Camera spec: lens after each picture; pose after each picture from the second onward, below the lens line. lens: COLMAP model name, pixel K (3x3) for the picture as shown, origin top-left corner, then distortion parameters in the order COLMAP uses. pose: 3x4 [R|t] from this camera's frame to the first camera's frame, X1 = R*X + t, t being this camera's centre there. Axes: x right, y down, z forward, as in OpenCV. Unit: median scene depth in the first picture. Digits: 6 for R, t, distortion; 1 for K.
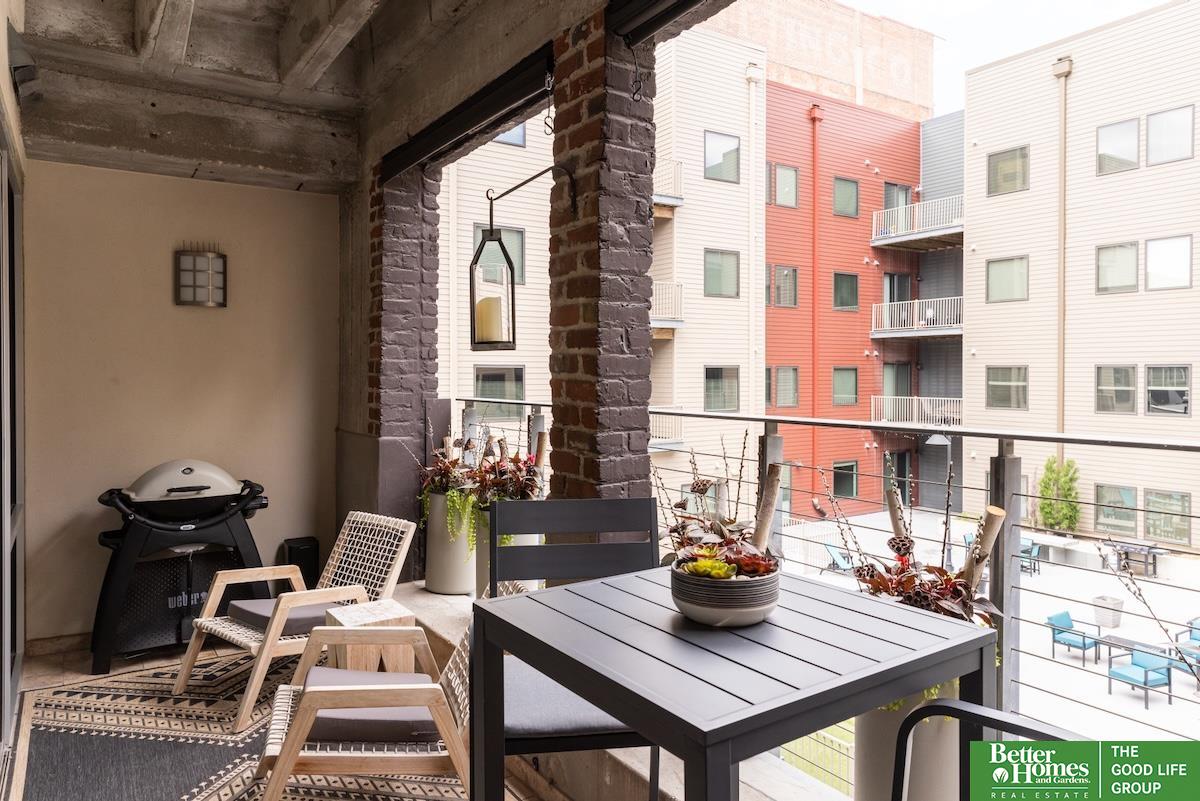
lens RADIAL K [[792.9, 0, 602.2], [0, 792.9, 378.2], [0, 0, 1]] dist [0.006910, 0.001500]
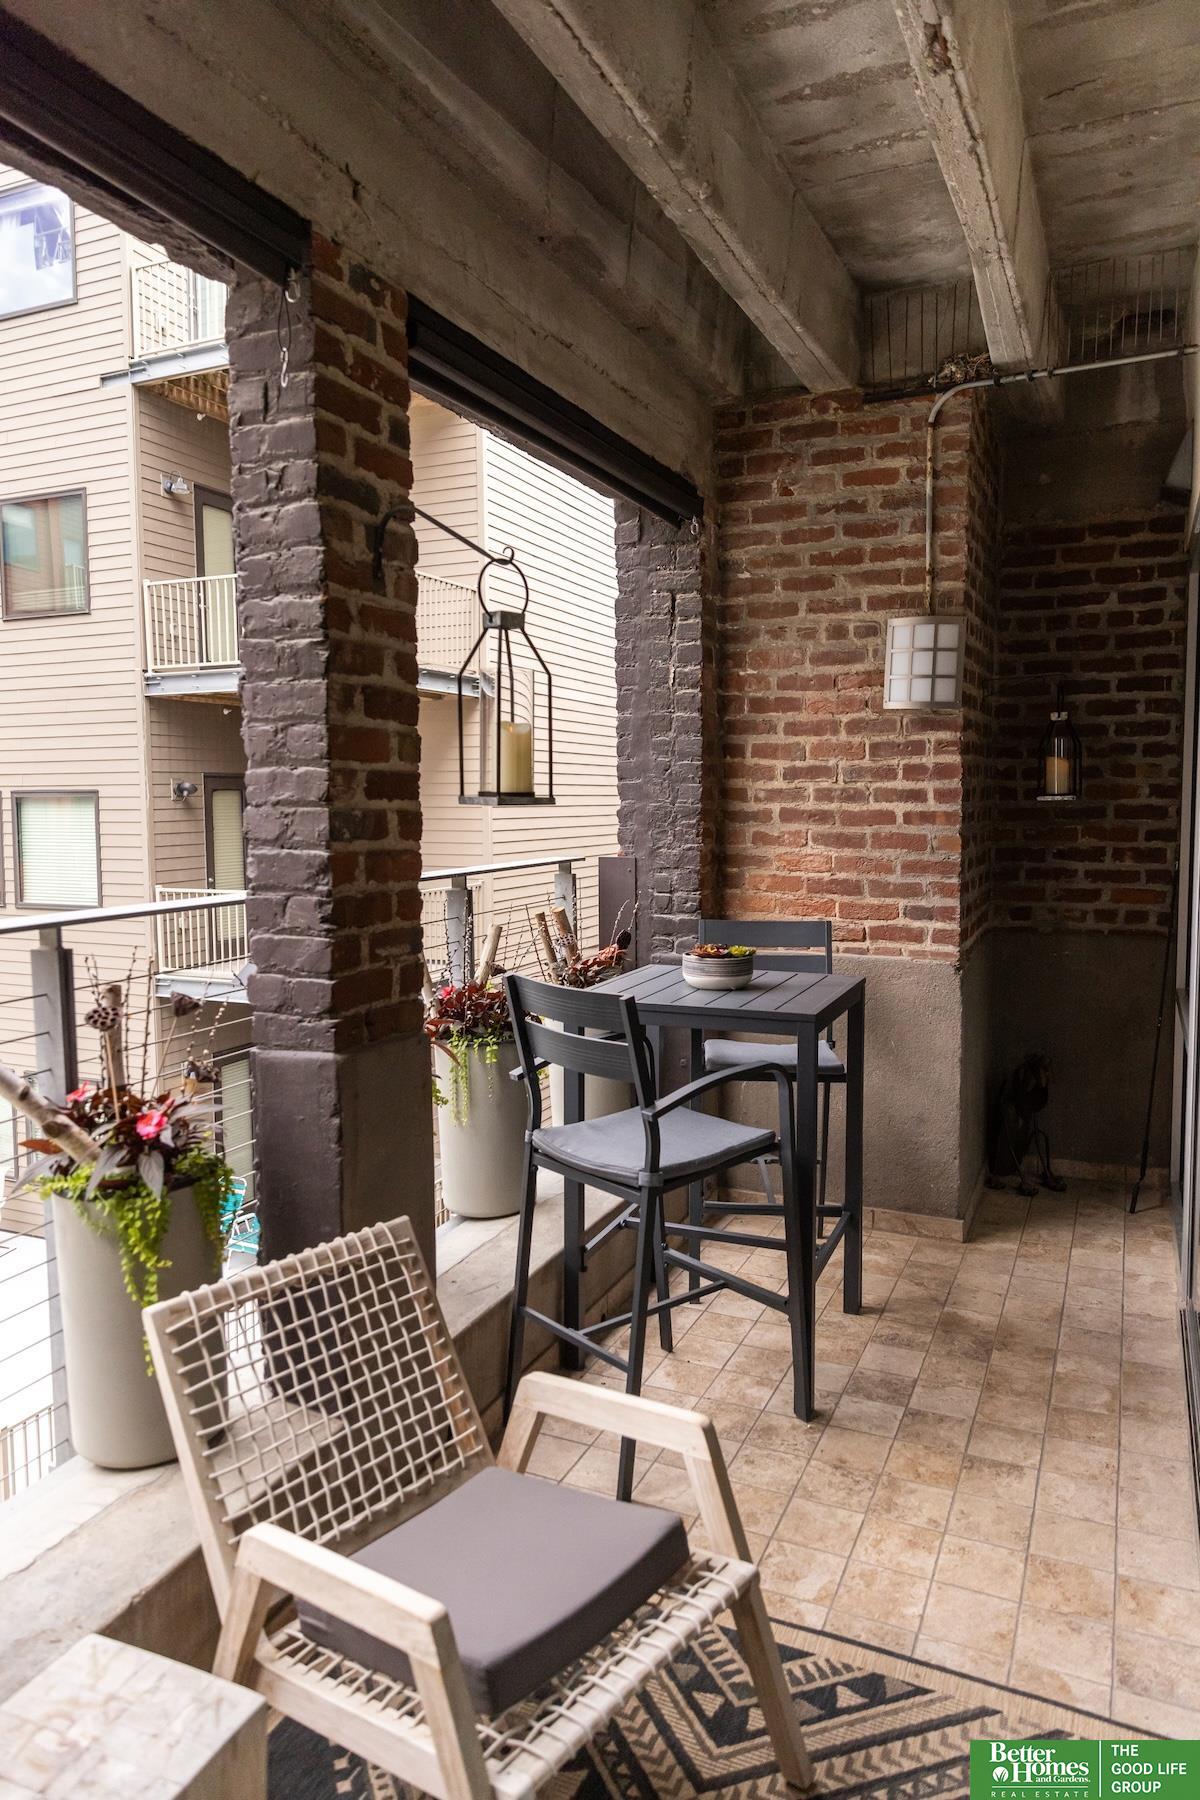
lens RADIAL K [[1189.4, 0, 597.4], [0, 1189.4, 893.4], [0, 0, 1]] dist [0.006910, 0.001500]
pose [[-0.532622, -0.065339, 0.843828, -0.900716], [0.014161, 0.996188, 0.086074, -0.041504], [-0.846235, 0.057794, -0.529666, 1.322993]]
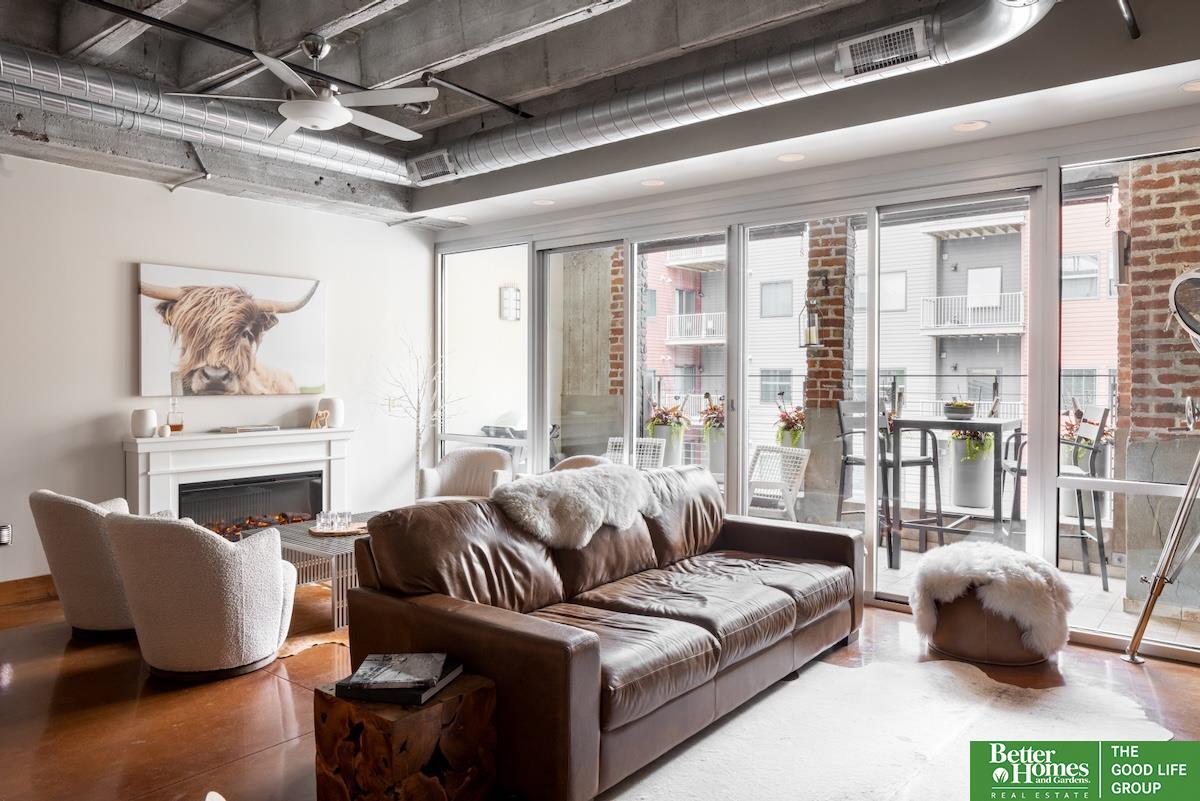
lens RADIAL K [[806.2, 0, 591.2], [0, 806.2, 380.3], [0, 0, 1]] dist [-0.001820, -0.001312]
pose [[0.954800, 0.001294, 0.297247, -1.446685], [-0.000180, 0.999993, -0.003776, 0.073566], [-0.297250, 0.003552, 0.954793, -1.155518]]
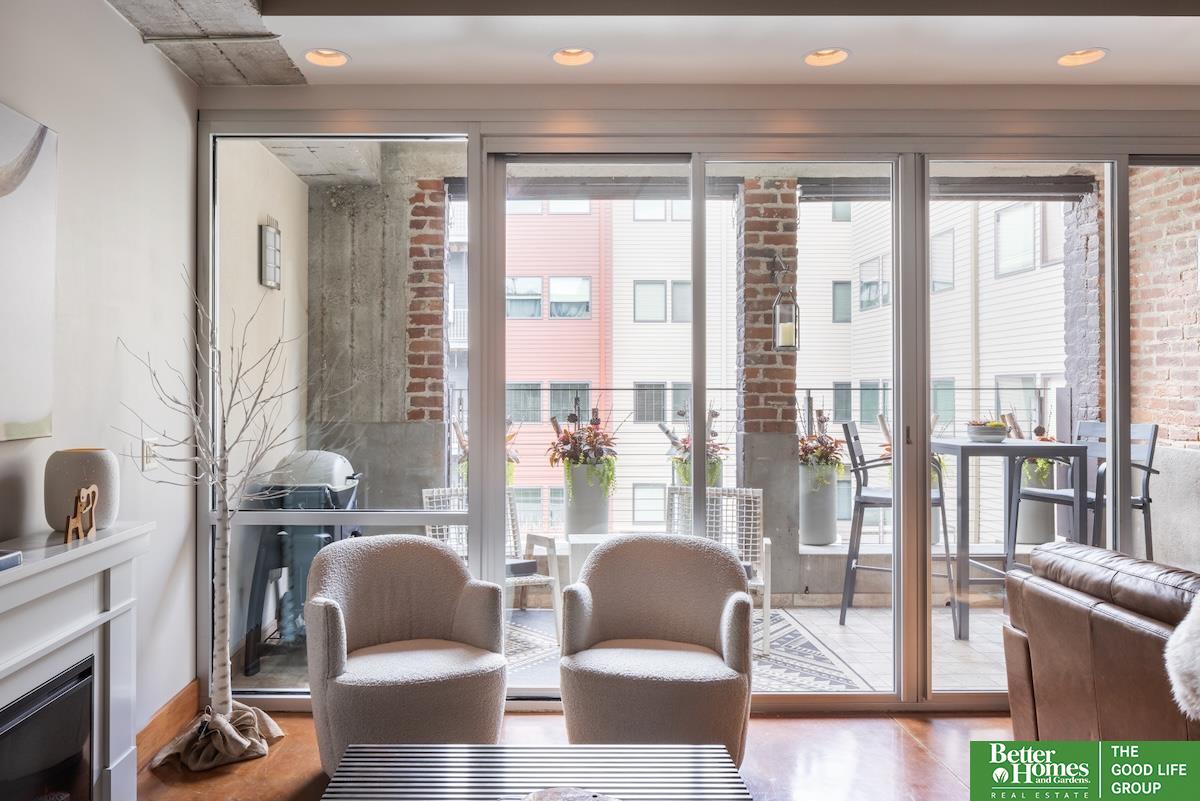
lens RADIAL K [[832.3, 0, 525.3], [0, 832.3, 385.7], [0, 0, 1]] dist [-0.000172, -0.003456]
pose [[0.555927, 0.006489, 0.831206, -1.937213], [0.007125, 0.999896, -0.012571, 0.062234], [-0.831201, 0.012911, 0.555823, 0.385252]]
